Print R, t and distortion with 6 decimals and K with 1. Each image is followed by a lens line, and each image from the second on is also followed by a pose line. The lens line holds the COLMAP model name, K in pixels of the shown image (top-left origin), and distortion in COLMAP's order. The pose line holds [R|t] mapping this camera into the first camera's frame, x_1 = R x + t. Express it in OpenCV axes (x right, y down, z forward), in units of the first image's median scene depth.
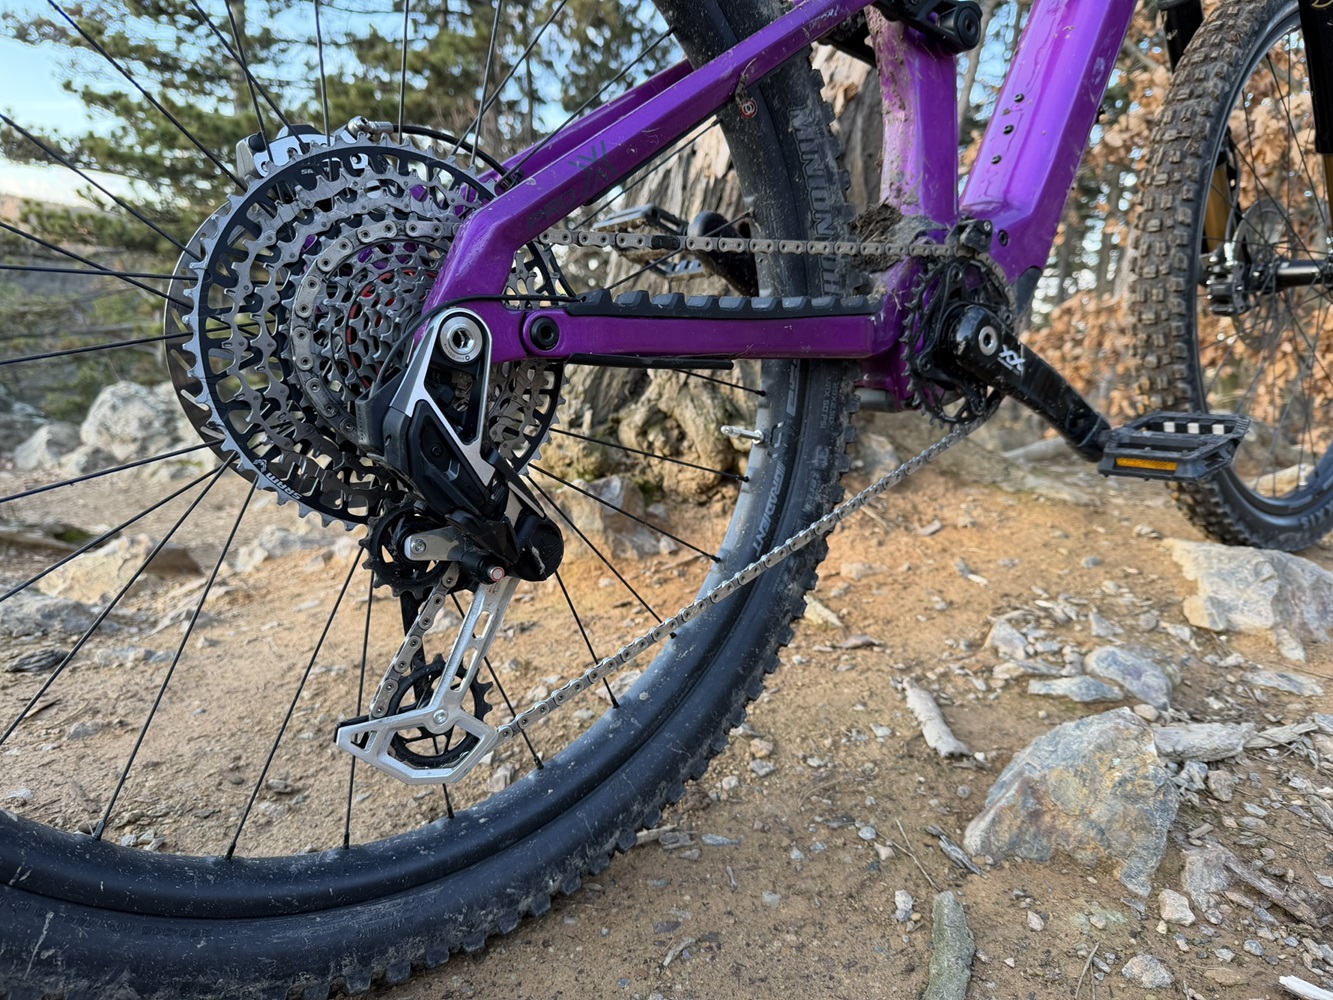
lens RADIAL K [[963.8, 0, 666.5], [0, 963.8, 500.0], [0, 0, 1]] dist [-0.001269, -0.007968]
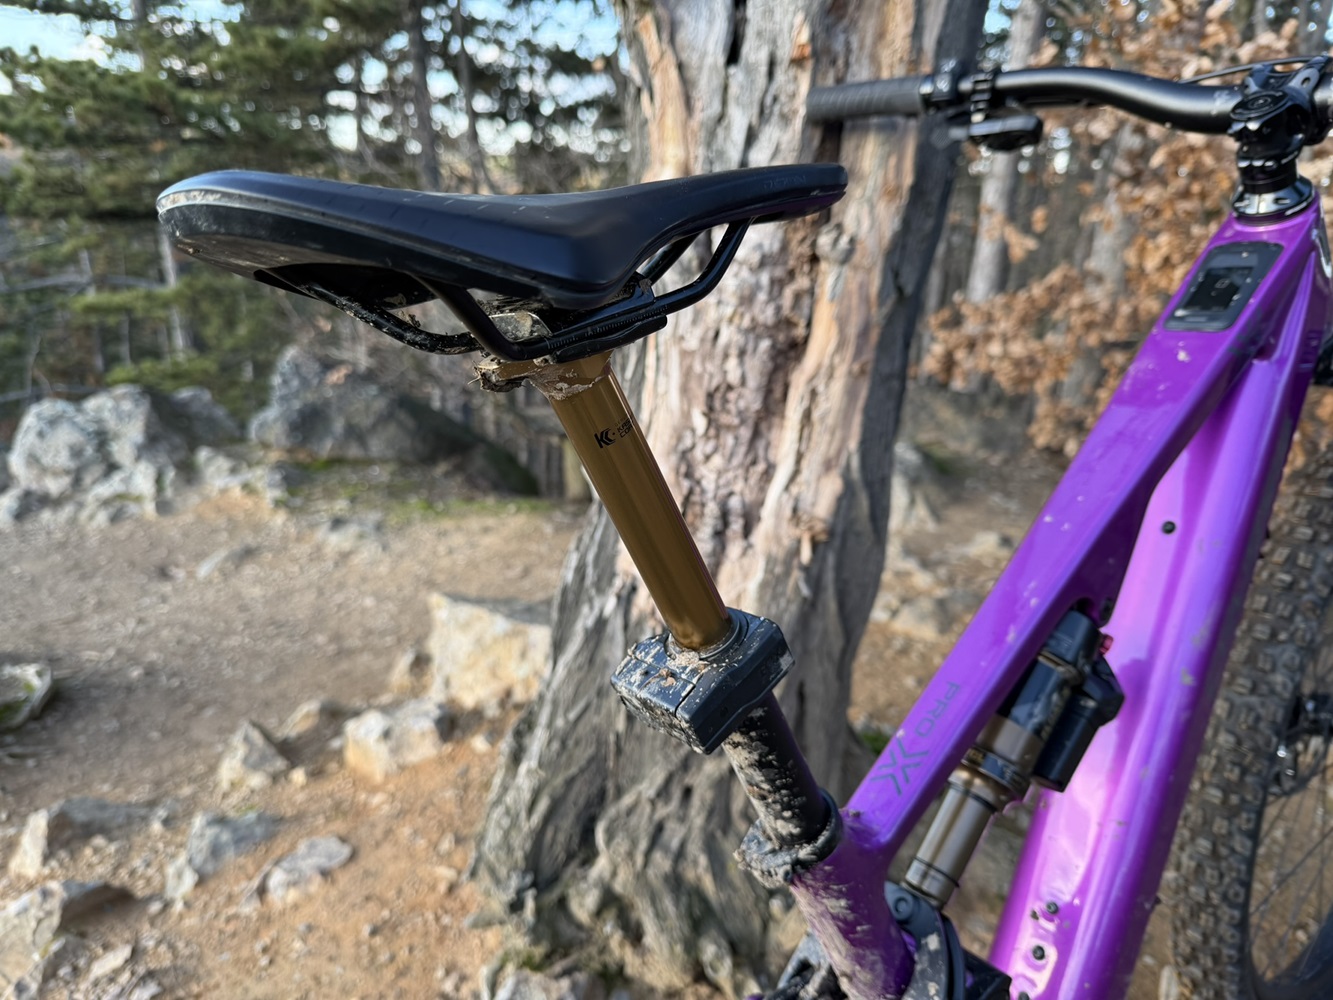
lens RADIAL K [[963.8, 0, 666.5], [0, 963.8, 500.0], [0, 0, 1]] dist [-0.001269, -0.007968]
pose [[0.997314, -0.070192, 0.020925, 0.033846], [0.066482, 0.987402, 0.143590, -0.415272], [-0.030740, -0.141813, 0.989416, 0.146219]]
